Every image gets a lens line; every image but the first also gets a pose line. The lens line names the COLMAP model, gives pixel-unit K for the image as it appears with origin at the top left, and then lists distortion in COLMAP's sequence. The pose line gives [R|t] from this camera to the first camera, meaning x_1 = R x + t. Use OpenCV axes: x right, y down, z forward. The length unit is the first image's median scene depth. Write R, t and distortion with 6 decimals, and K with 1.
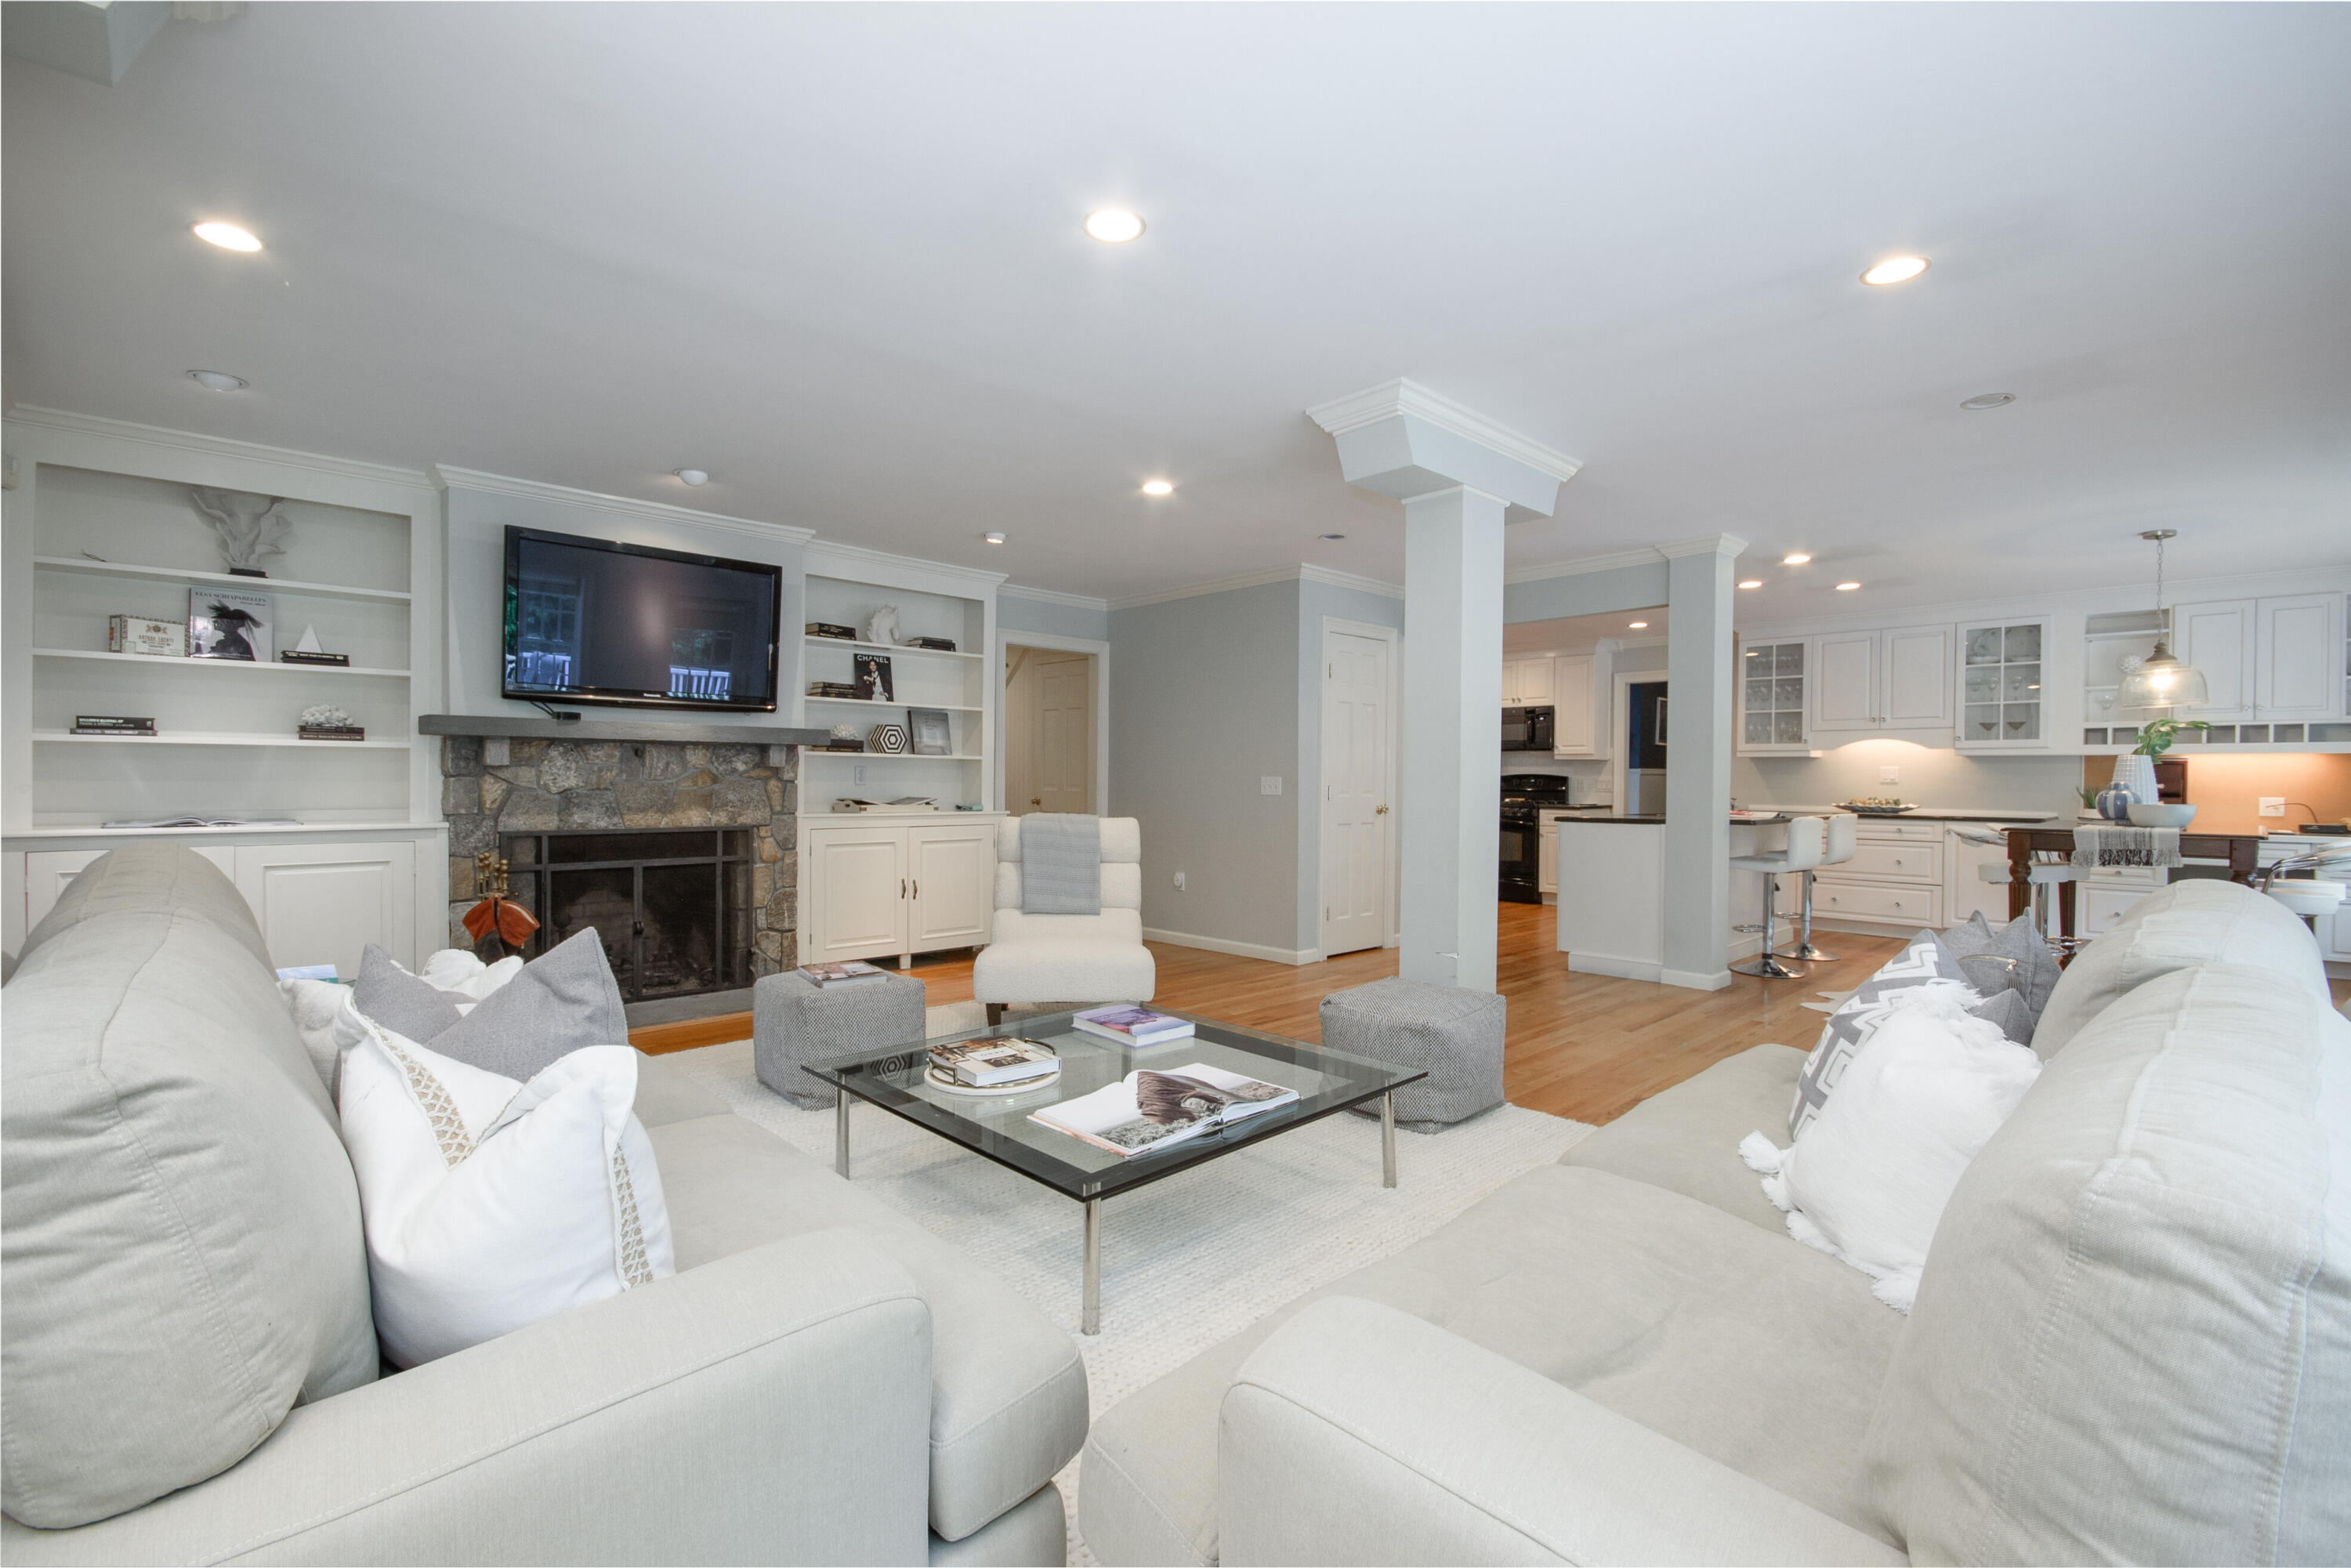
lens RADIAL K [[1040.4, 0, 1172.3], [0, 1040.4, 784.1], [0, 0, 1]] dist [0.010321, 0.000565]
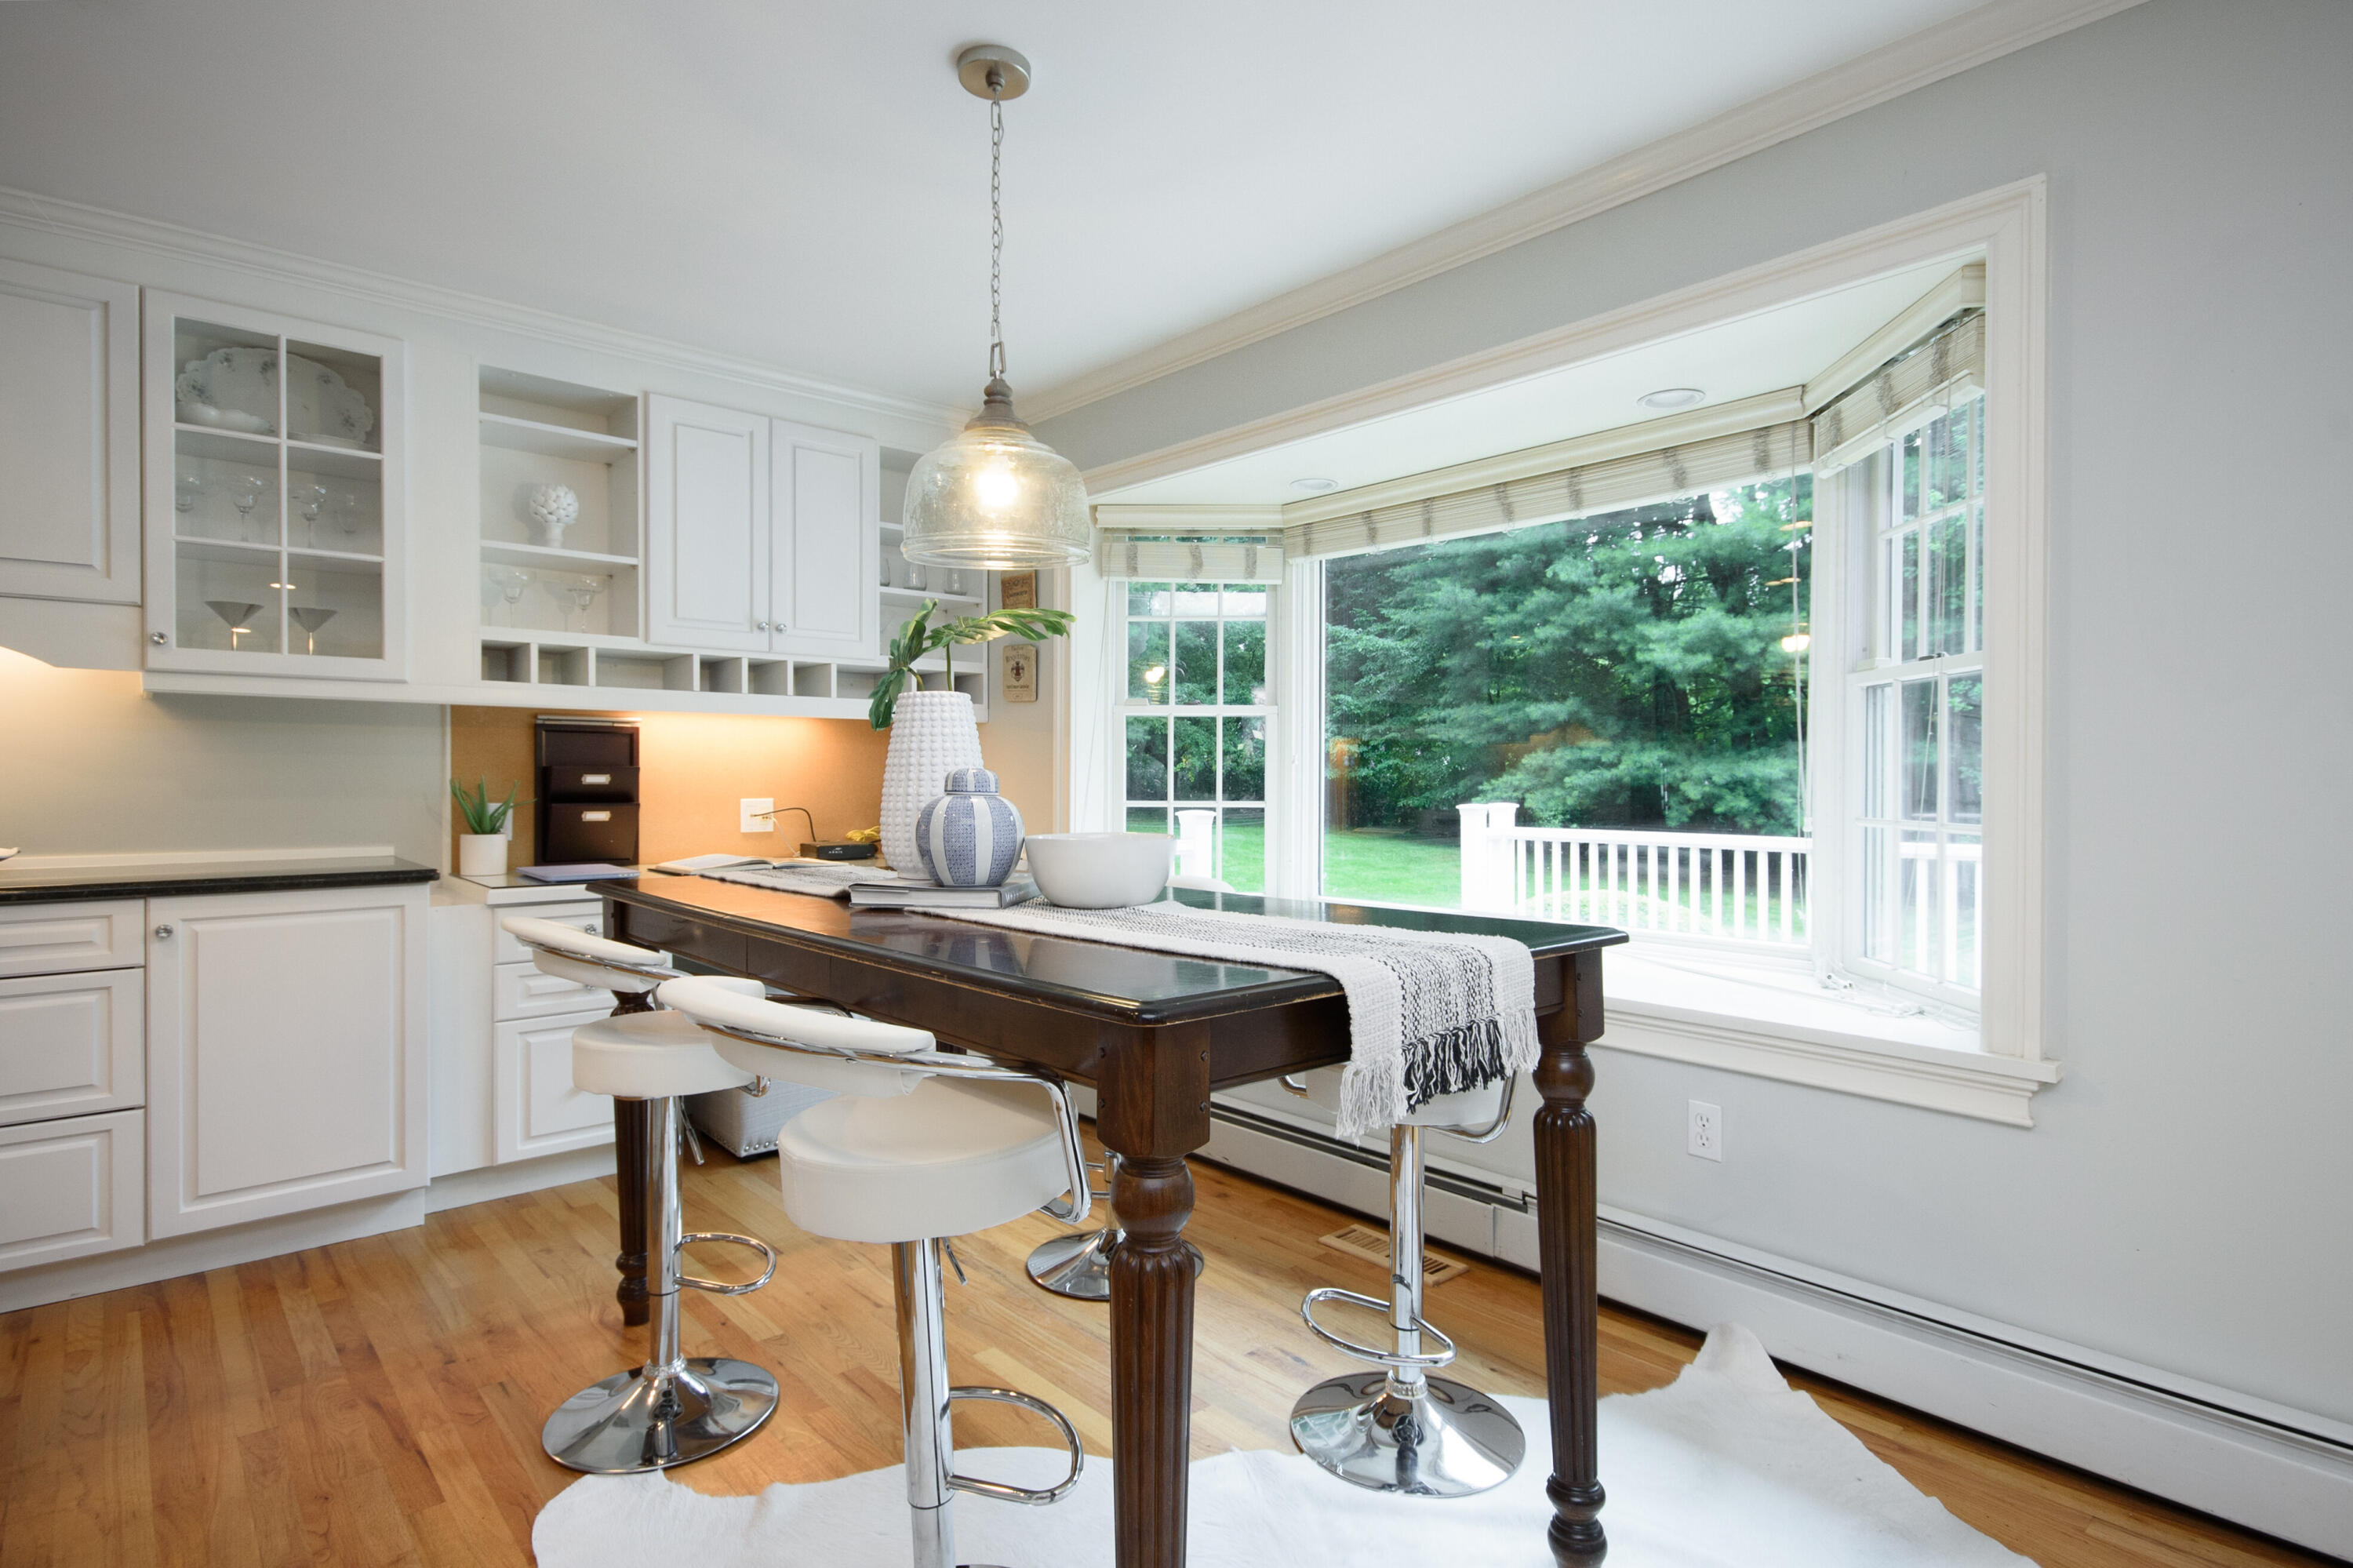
lens RADIAL K [[1154.0, 0, 1184.0], [0, 1154.0, 781.5], [0, 0, 1]] dist [-0.005179, -0.001353]
pose [[0.021679, -0.009116, 0.999723, 0.411519], [0.002996, 0.999955, 0.009053, -0.000960], [-0.999760, 0.002799, 0.021705, 0.694856]]
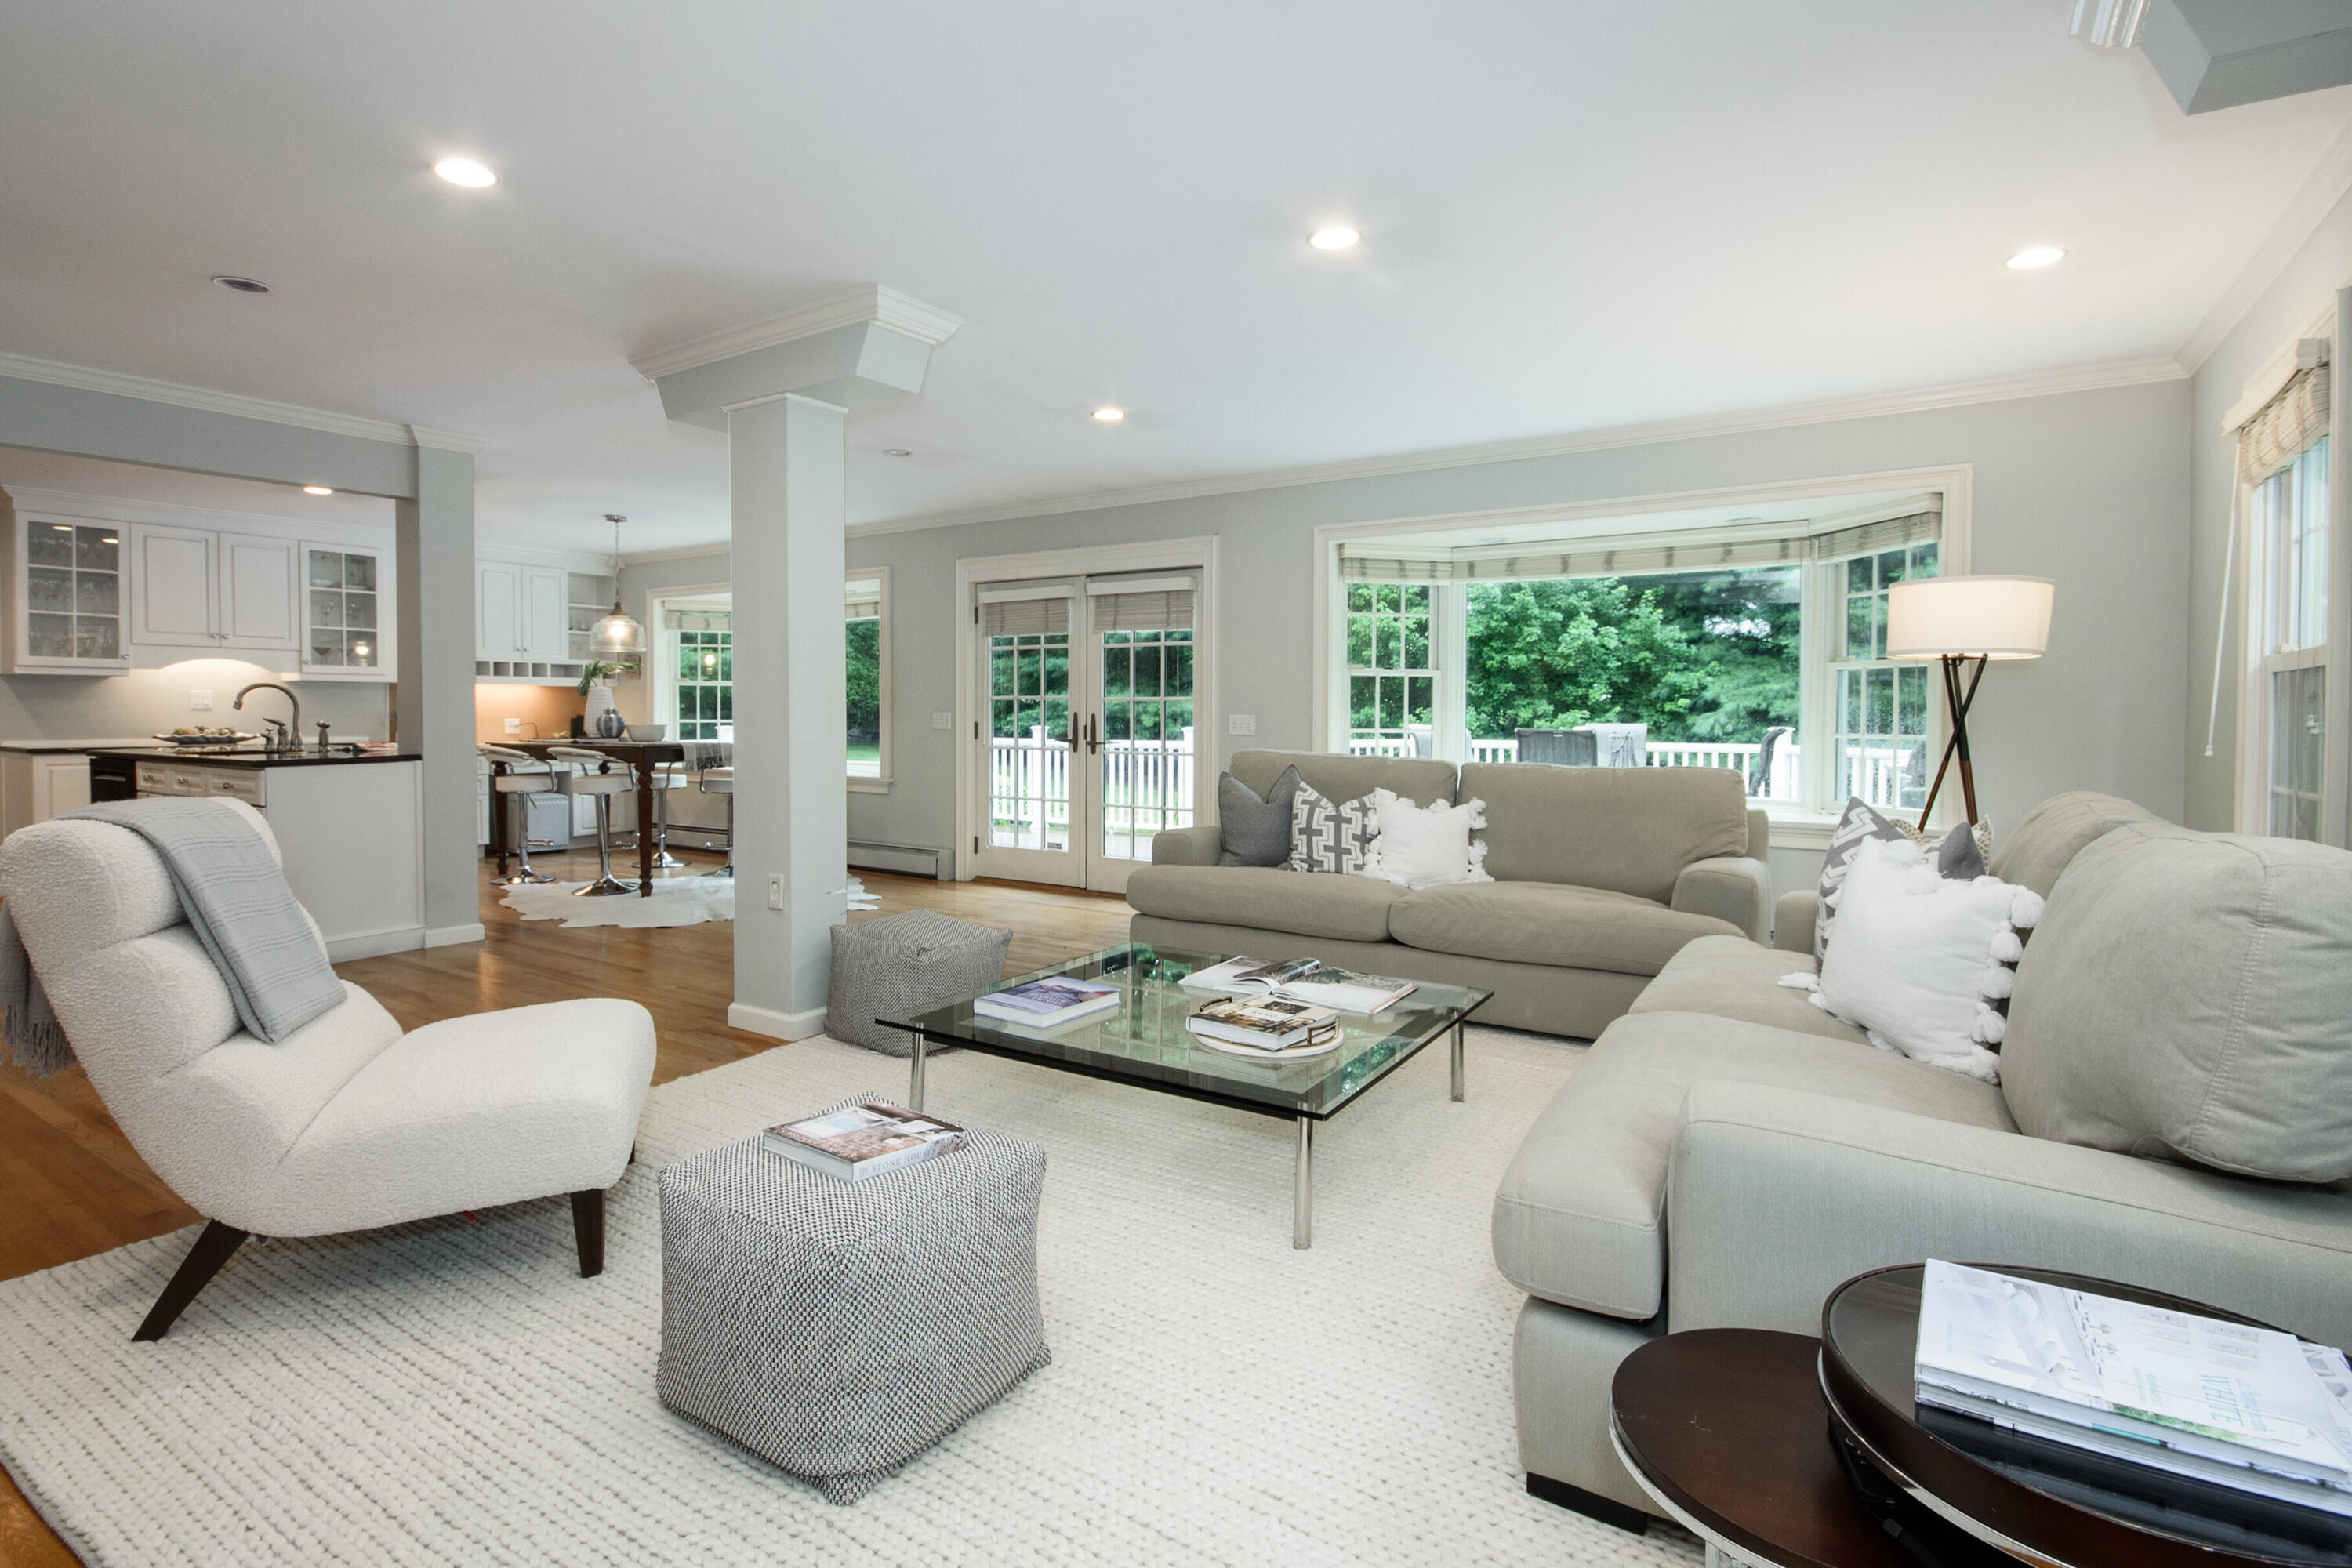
lens RADIAL K [[1153.5, 0, 1153.8], [0, 1153.5, 731.3], [0, 0, 1]] dist [-0.005179, -0.001353]
pose [[-0.236687, -0.025015, 0.971264, -0.464093], [0.001785, 0.999656, 0.026181, -0.007249], [-0.971584, 0.007930, -0.236561, 0.517218]]
